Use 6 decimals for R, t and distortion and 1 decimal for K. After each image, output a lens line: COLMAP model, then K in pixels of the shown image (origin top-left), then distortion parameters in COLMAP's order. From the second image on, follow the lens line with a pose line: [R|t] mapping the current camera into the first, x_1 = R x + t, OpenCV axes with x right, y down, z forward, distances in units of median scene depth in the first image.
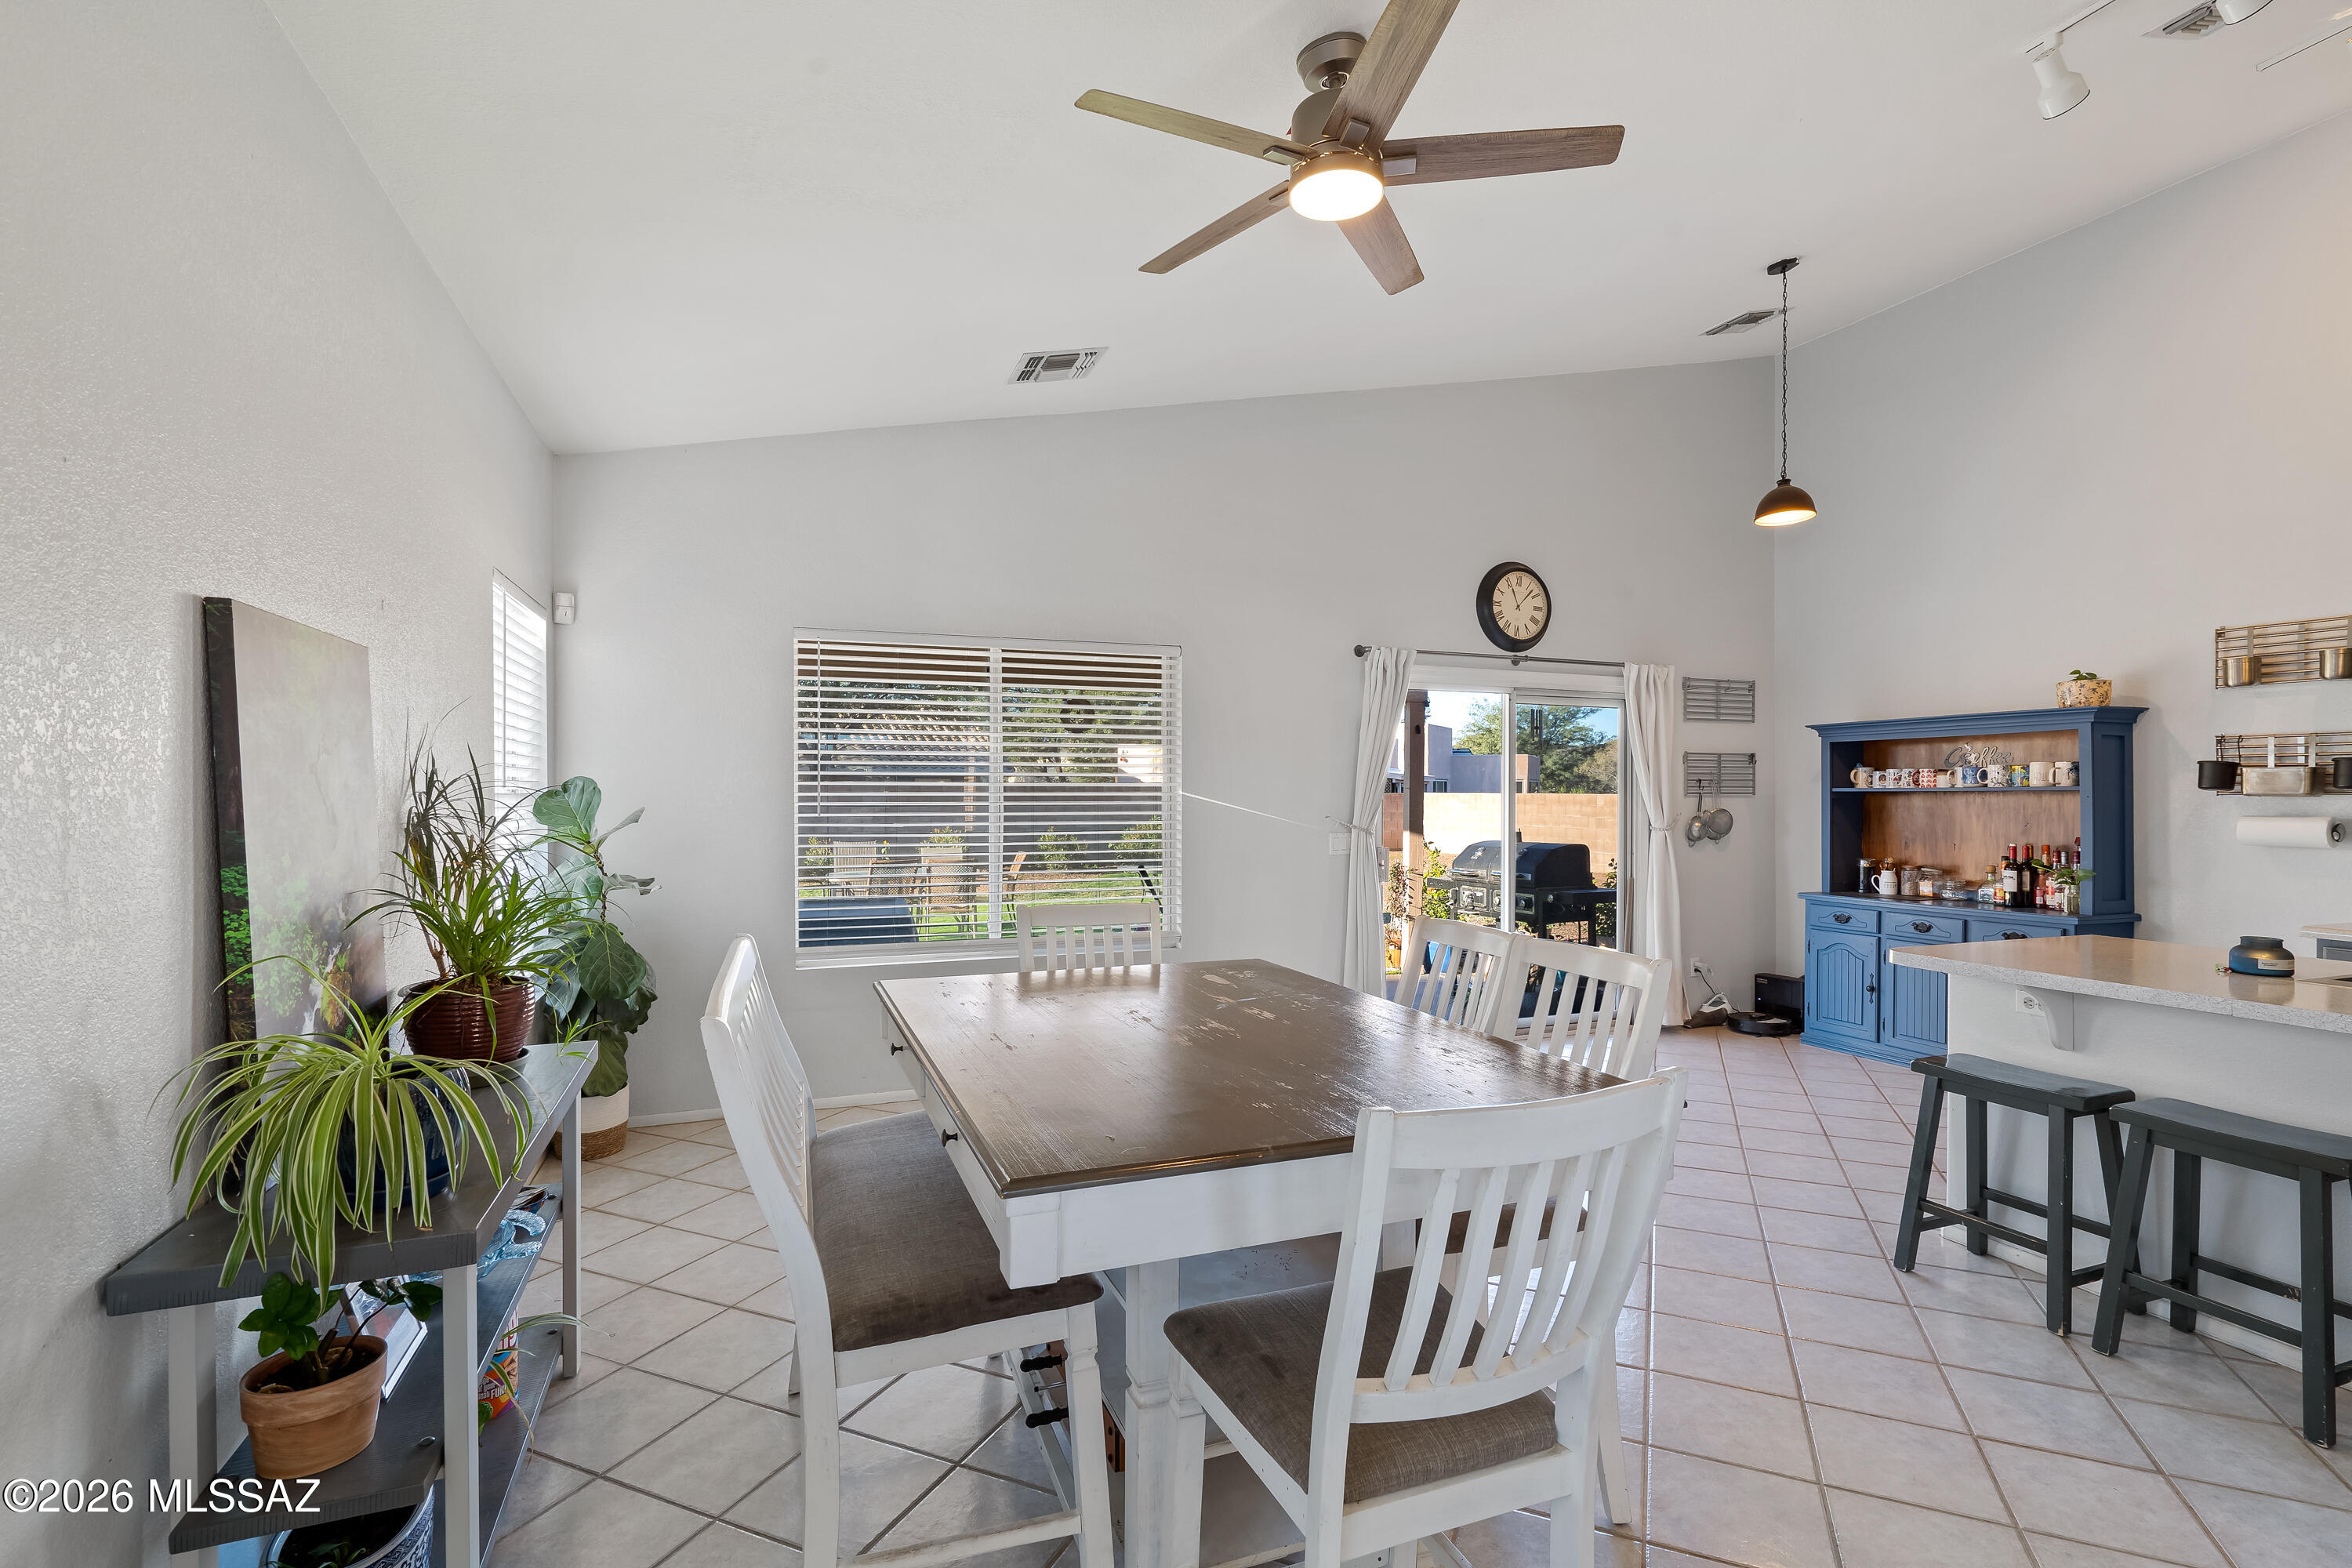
lens RADIAL K [[1067.5, 0, 1189.6], [0, 1067.5, 795.3], [0, 0, 1]] dist [-0.007155, 0.003039]
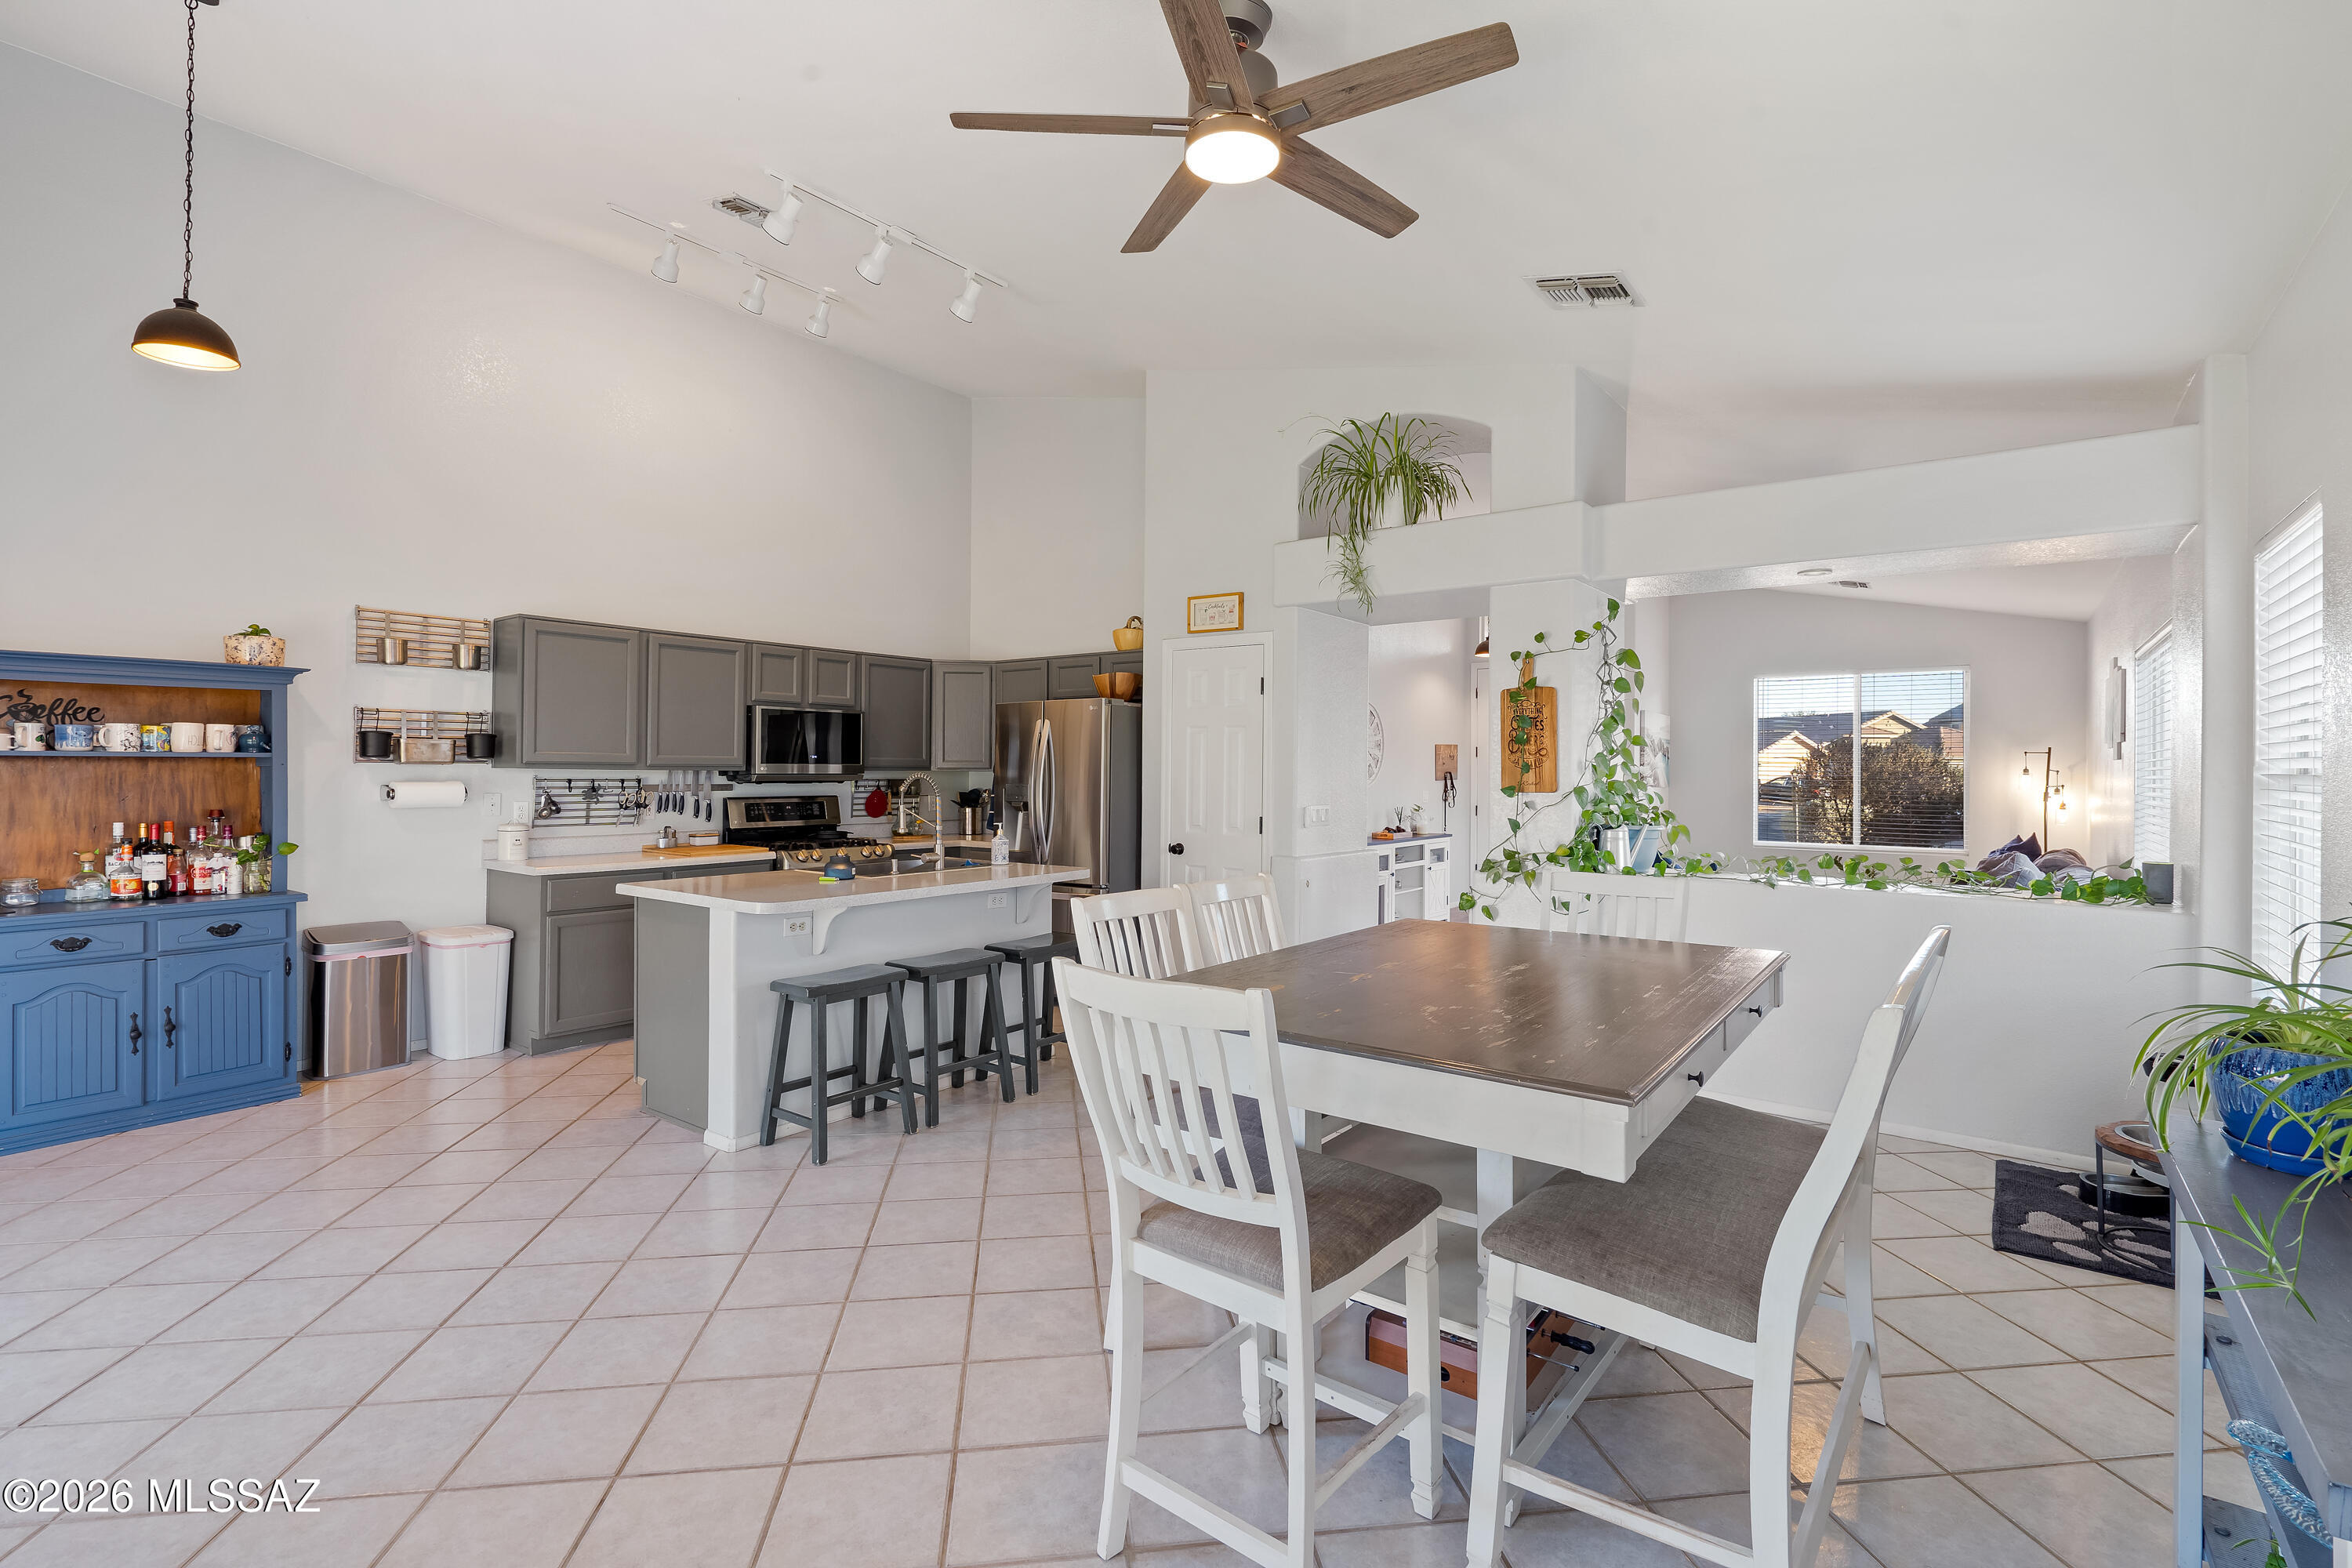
lens RADIAL K [[1067.5, 0, 1176.9], [0, 1067.5, 760.5], [0, 0, 1]] dist [-0.007155, 0.003039]
pose [[-0.524693, -0.000348, 0.851291, -0.311223], [-0.006586, 0.999972, -0.003651, -0.003289], [-0.851266, -0.007523, -0.524681, 0.717605]]
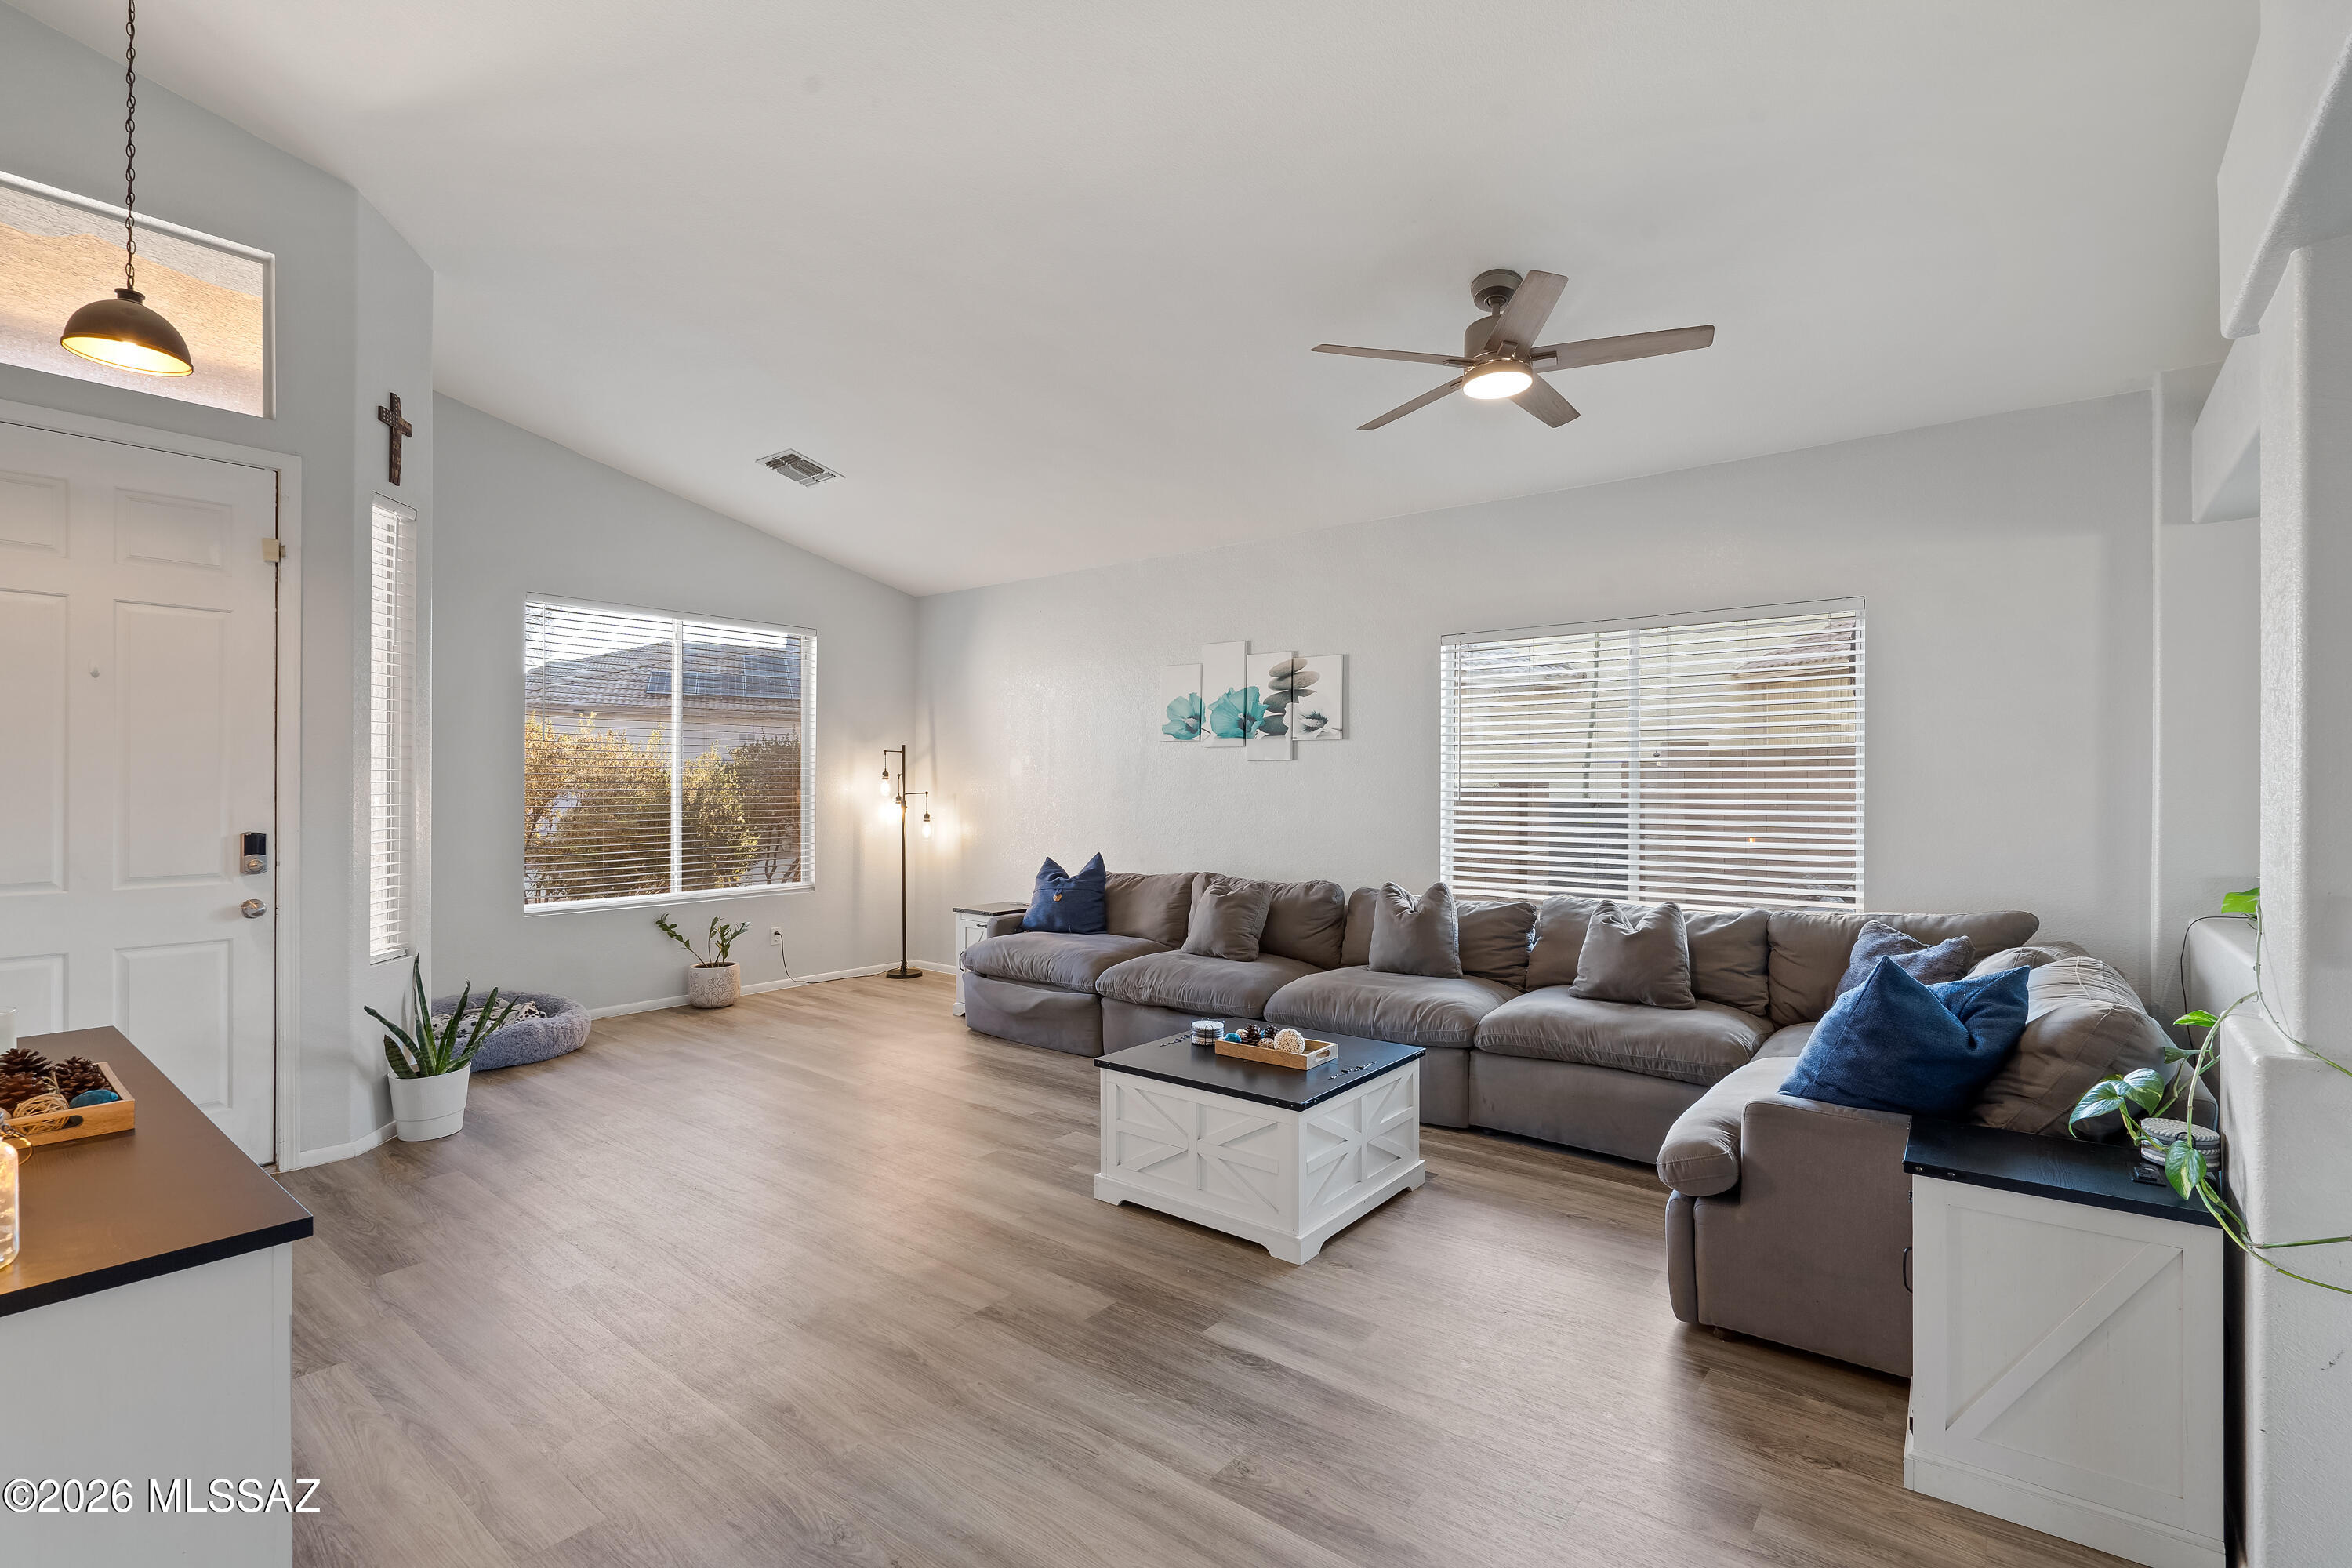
lens RADIAL K [[1067.5, 0, 1175.3], [0, 1067.5, 784.2], [0, 0, 1]] dist [-0.007155, 0.003039]
pose [[-0.861066, -0.005953, -0.508458, 0.801834], [-0.007134, 0.999974, 0.000374, 0.007187], [0.508443, 0.003949, -0.861087, -0.004245]]
